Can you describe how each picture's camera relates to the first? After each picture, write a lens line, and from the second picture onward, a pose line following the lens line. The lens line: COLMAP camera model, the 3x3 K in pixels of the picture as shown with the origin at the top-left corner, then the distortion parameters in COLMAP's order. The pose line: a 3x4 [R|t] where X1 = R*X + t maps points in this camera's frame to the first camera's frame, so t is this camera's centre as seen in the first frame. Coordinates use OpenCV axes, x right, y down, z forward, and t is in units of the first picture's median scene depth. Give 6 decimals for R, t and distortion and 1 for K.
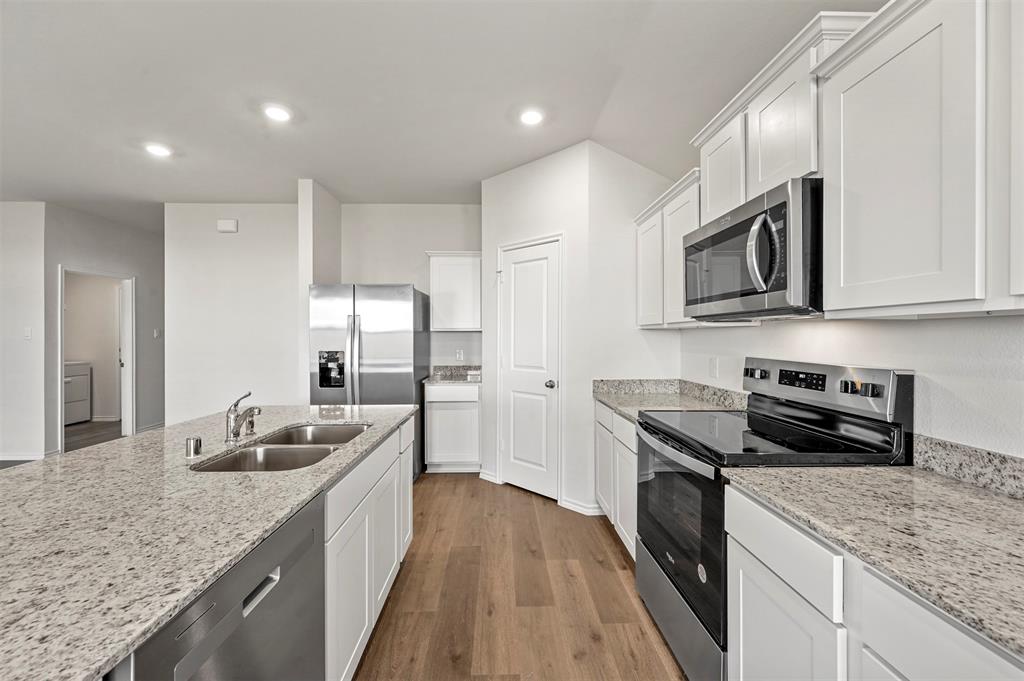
lens RADIAL K [[412.4, 0, 512.0], [0, 412.4, 340.5], [0, 0, 1]] dist [-0.000788, -0.000213]
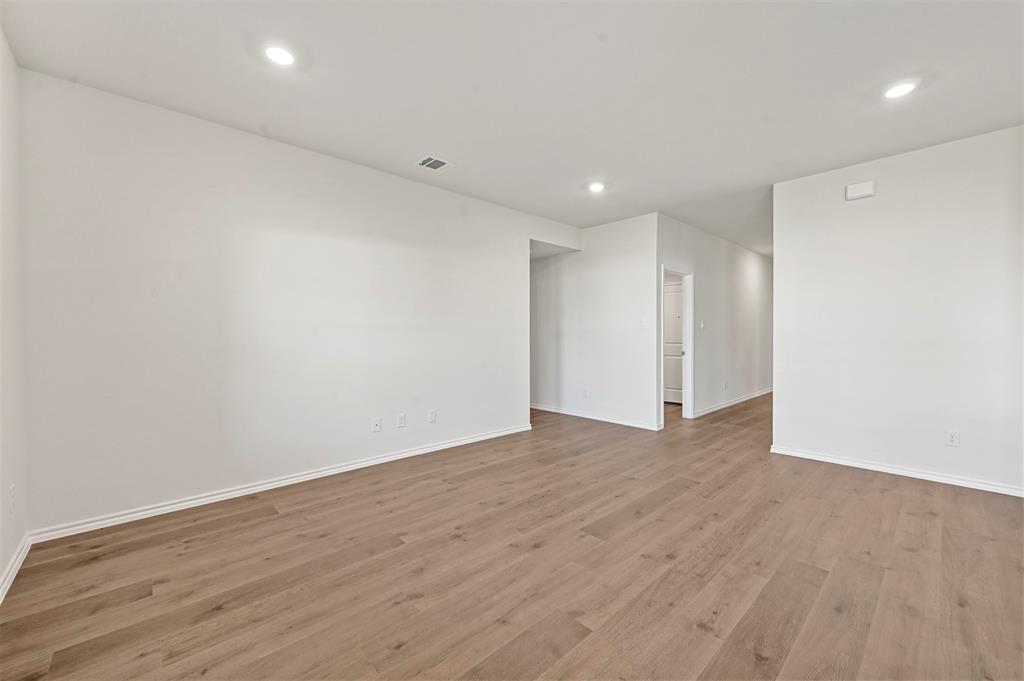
lens RADIAL K [[404.0, 0, 508.3], [0, 404.0, 339.1], [0, 0, 1]] dist [0.000520, 0.000026]
pose [[0.653895, 0.008789, -0.756534, -0.749195], [-0.008958, 0.999952, 0.003874, 0.036563], [0.756532, 0.004244, 0.653943, -0.102715]]
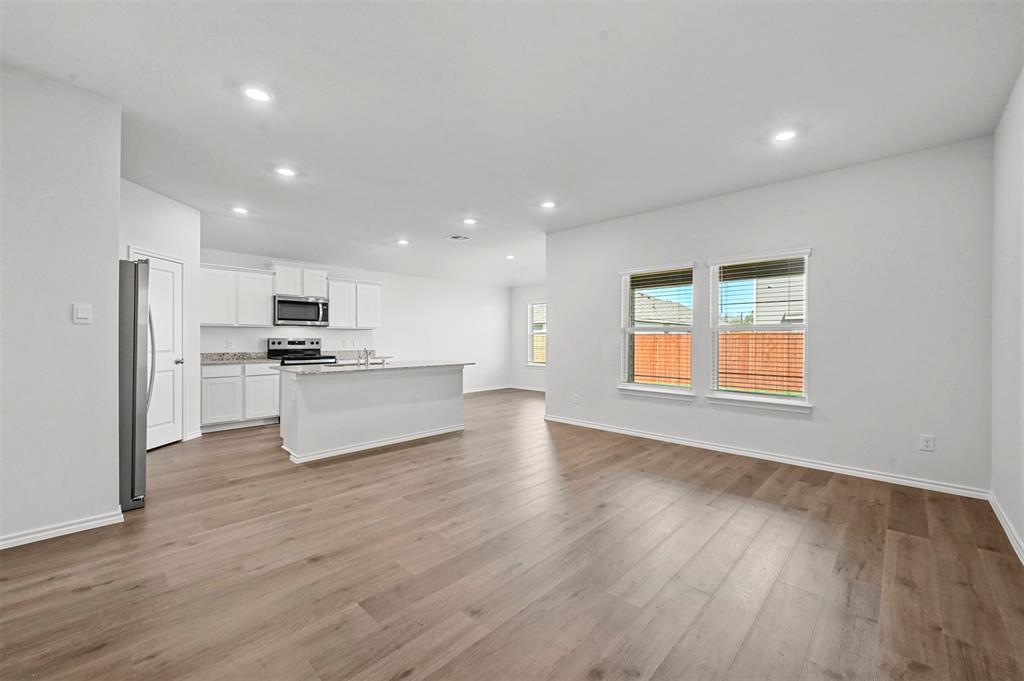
lens RADIAL K [[404.0, 0, 508.3], [0, 404.0, 339.1], [0, 0, 1]] dist [0.000520, 0.000026]
pose [[-0.694552, -0.001031, 0.719442, -1.737262], [0.009176, 0.999905, 0.010290, 0.021846], [-0.719384, 0.013748, -0.694476, 1.148673]]
